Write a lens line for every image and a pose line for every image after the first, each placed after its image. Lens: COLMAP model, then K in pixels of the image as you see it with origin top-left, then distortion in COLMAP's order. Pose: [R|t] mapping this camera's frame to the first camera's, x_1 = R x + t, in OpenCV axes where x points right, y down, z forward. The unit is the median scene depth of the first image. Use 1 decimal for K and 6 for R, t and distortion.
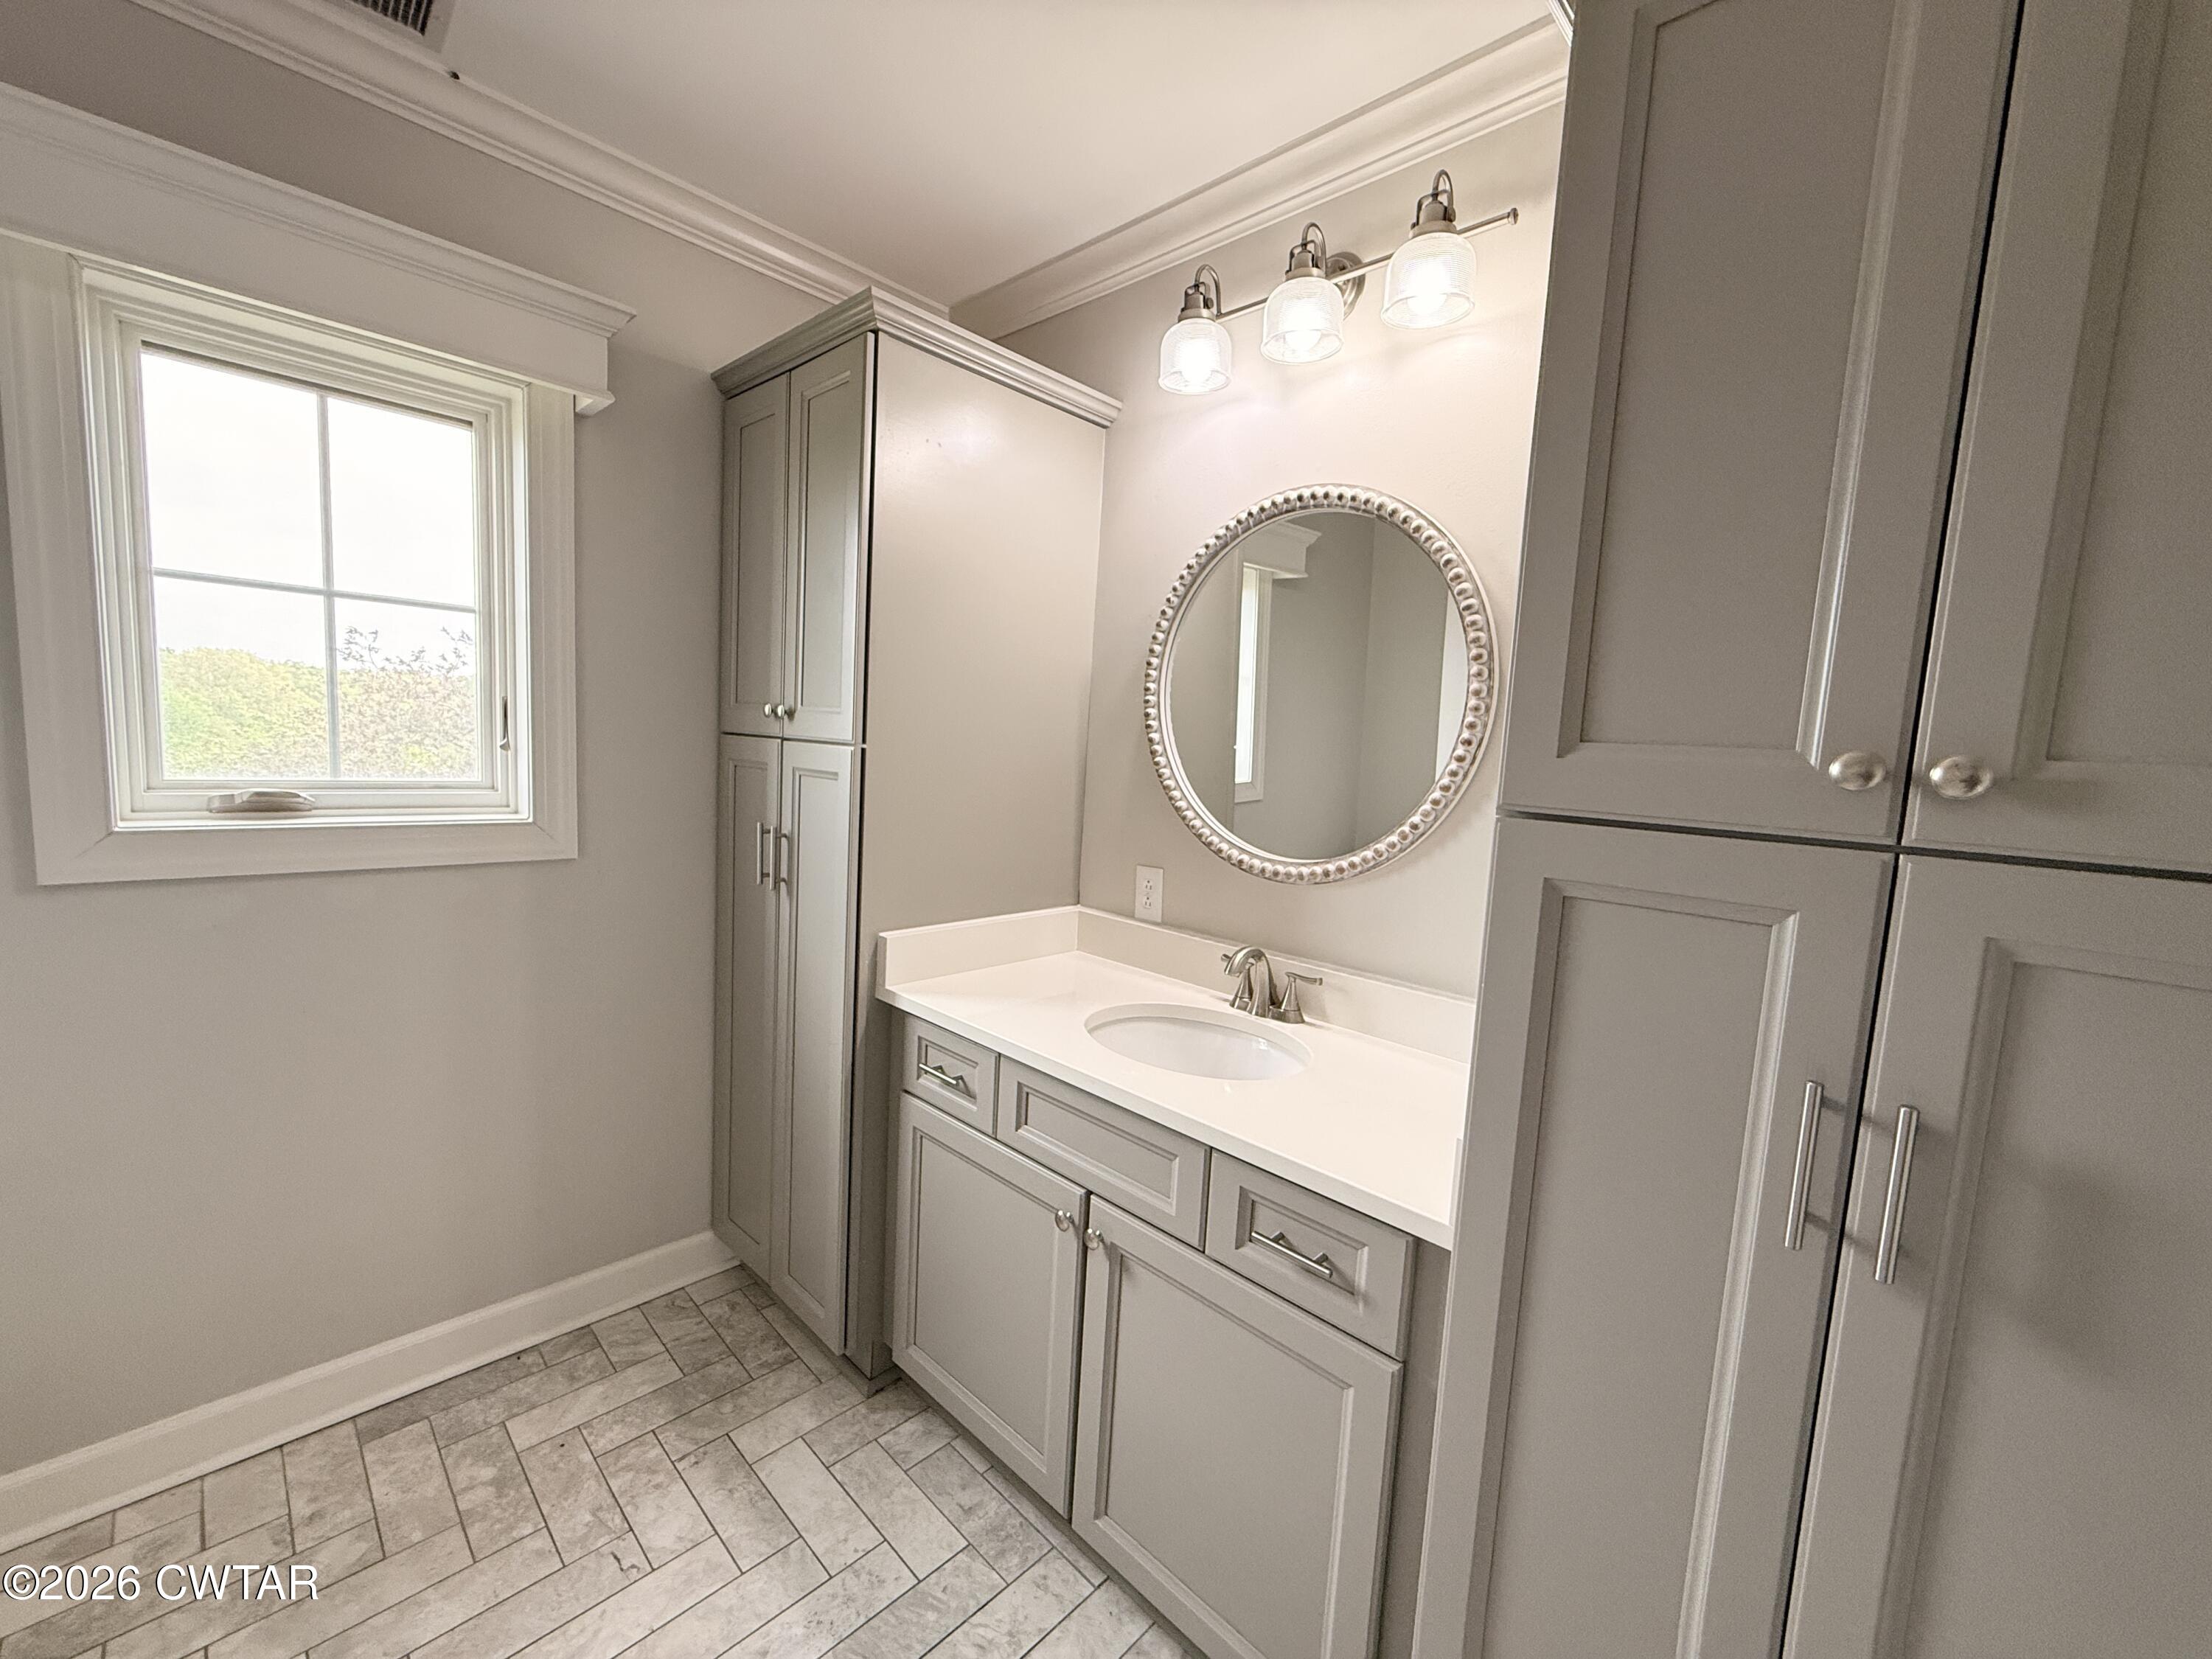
lens RADIAL K [[884.2, 0, 1106.0], [0, 884.2, 829.5], [0, 0, 1]] dist [-0.000098, 0.000193]
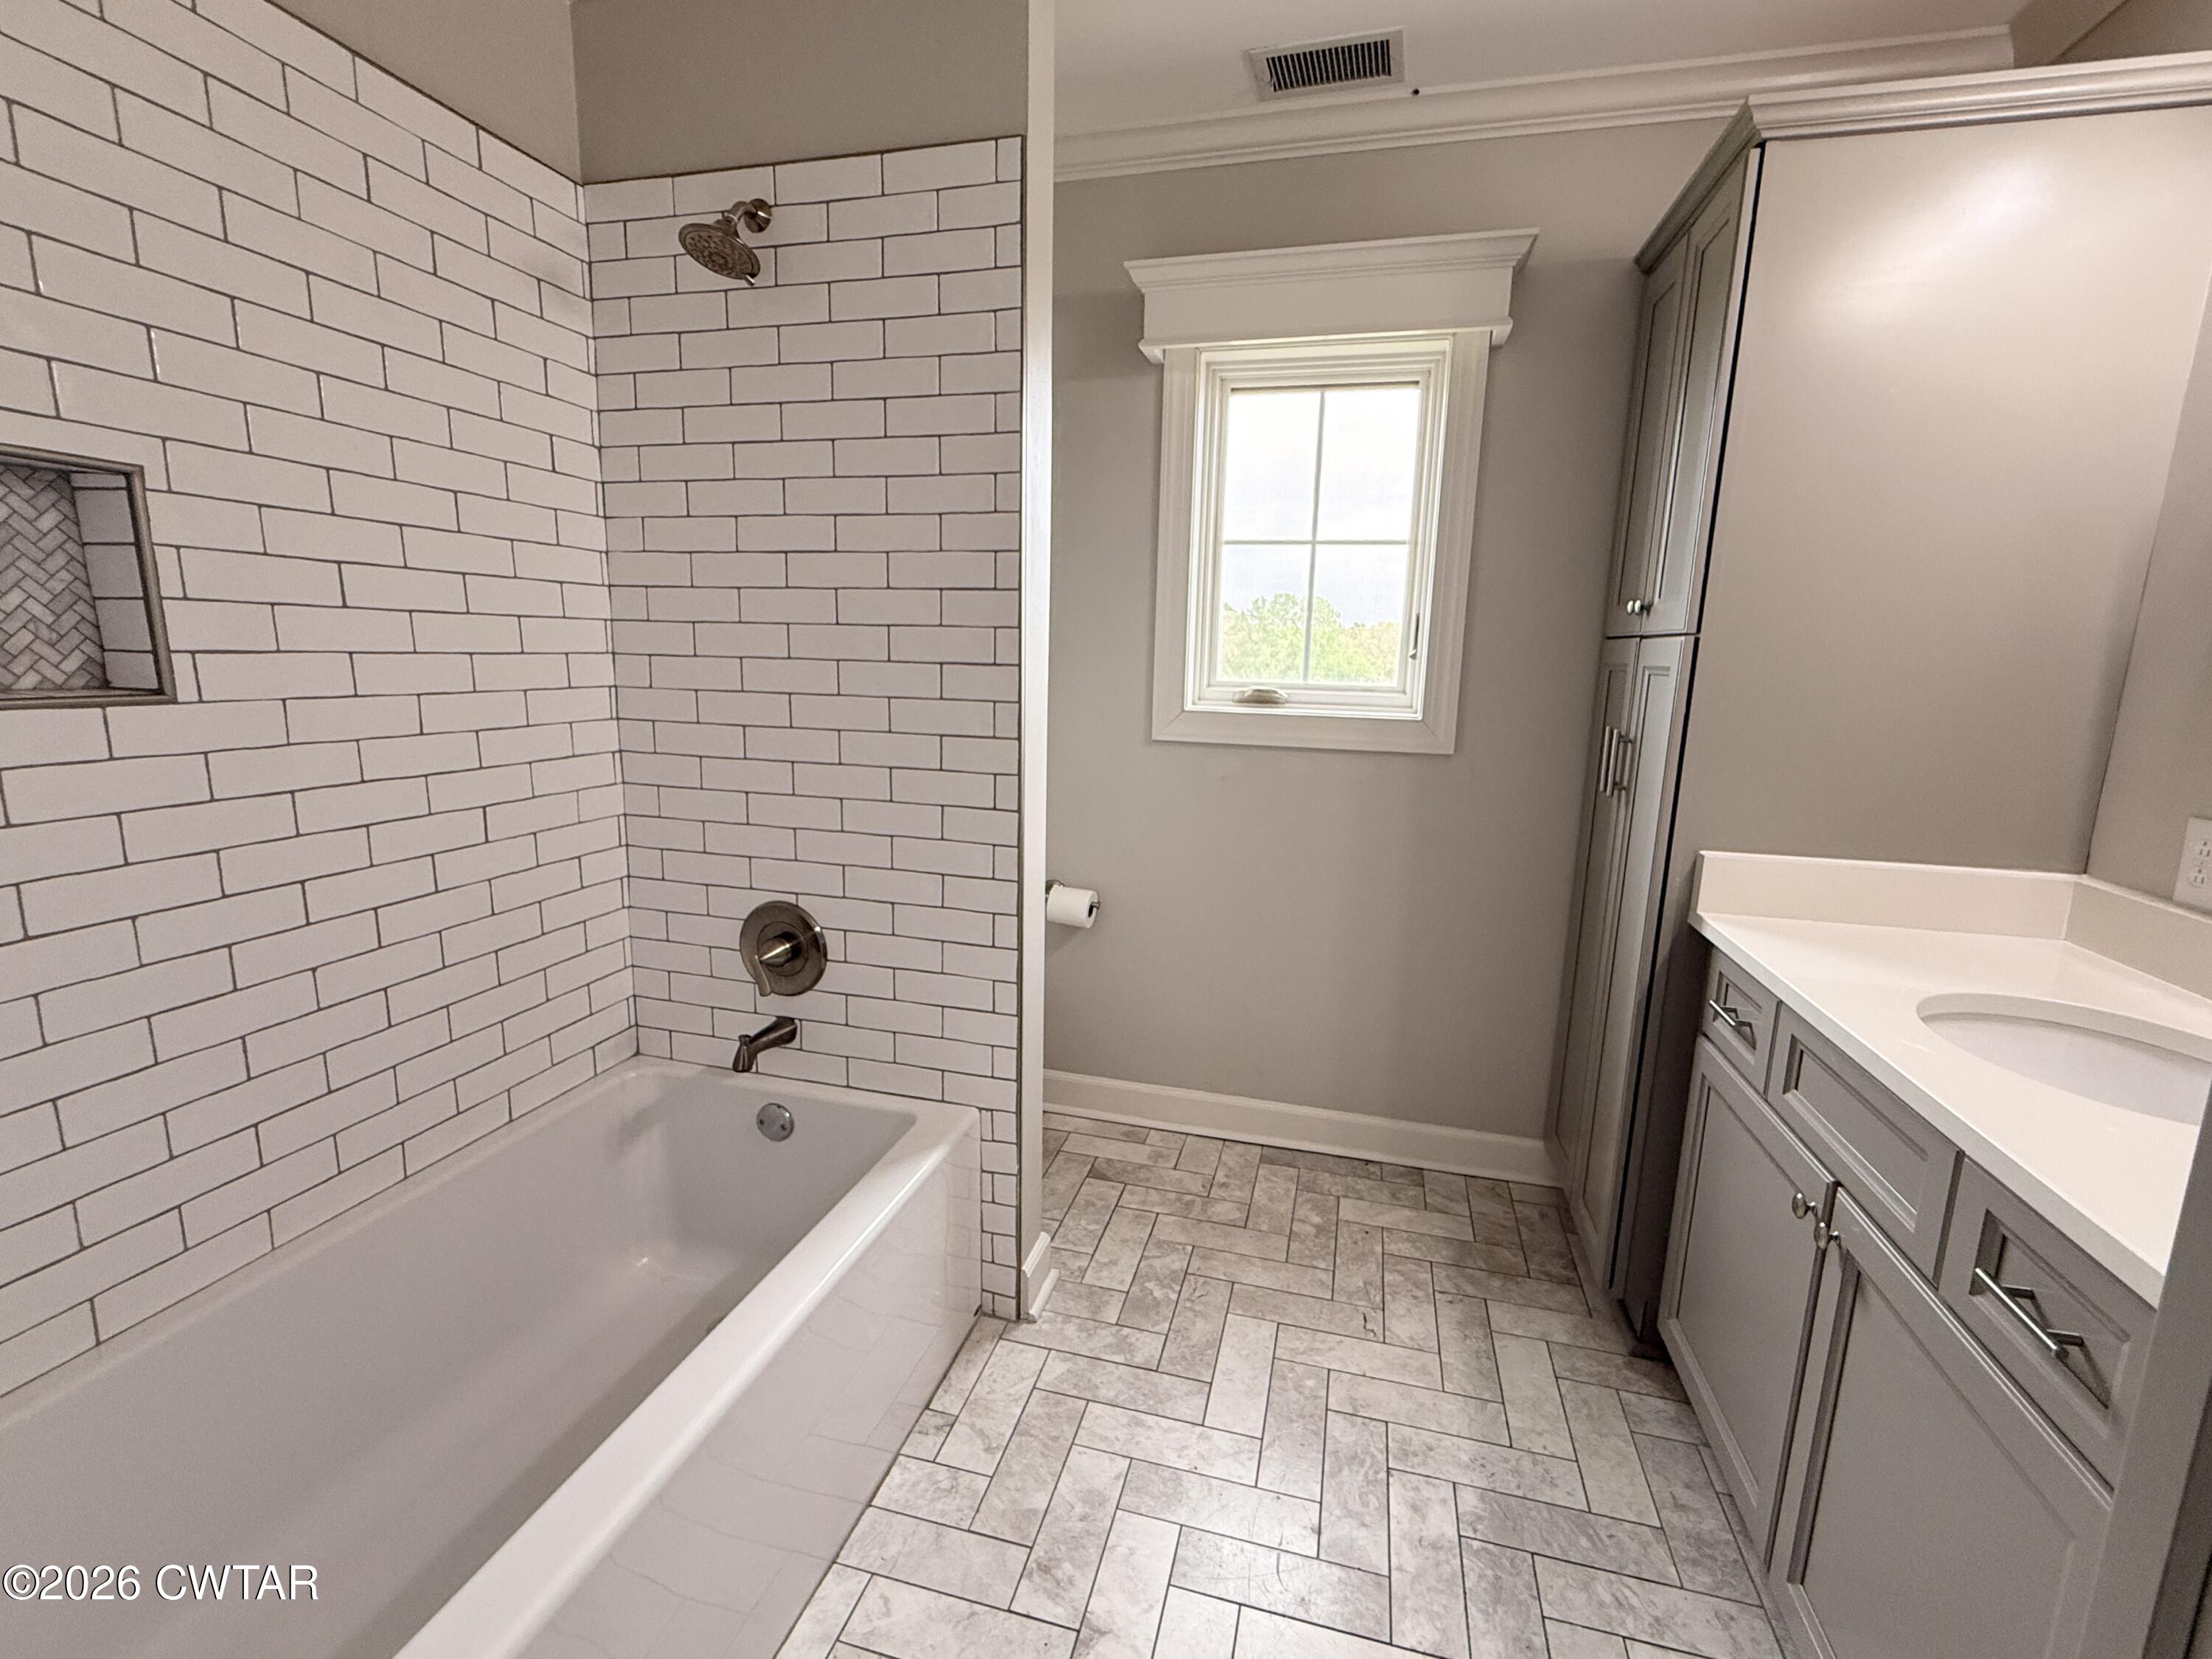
lens RADIAL K [[1005.8, 0, 1106.0], [0, 1005.8, 829.5], [0, 0, 1]] dist [-0.000639, 0.000057]
pose [[0.487824, 0.109513, -0.866046, 0.339125], [-0.086858, 0.993266, 0.076675, 0.075578], [0.868610, 0.037819, 0.494051, -0.008620]]
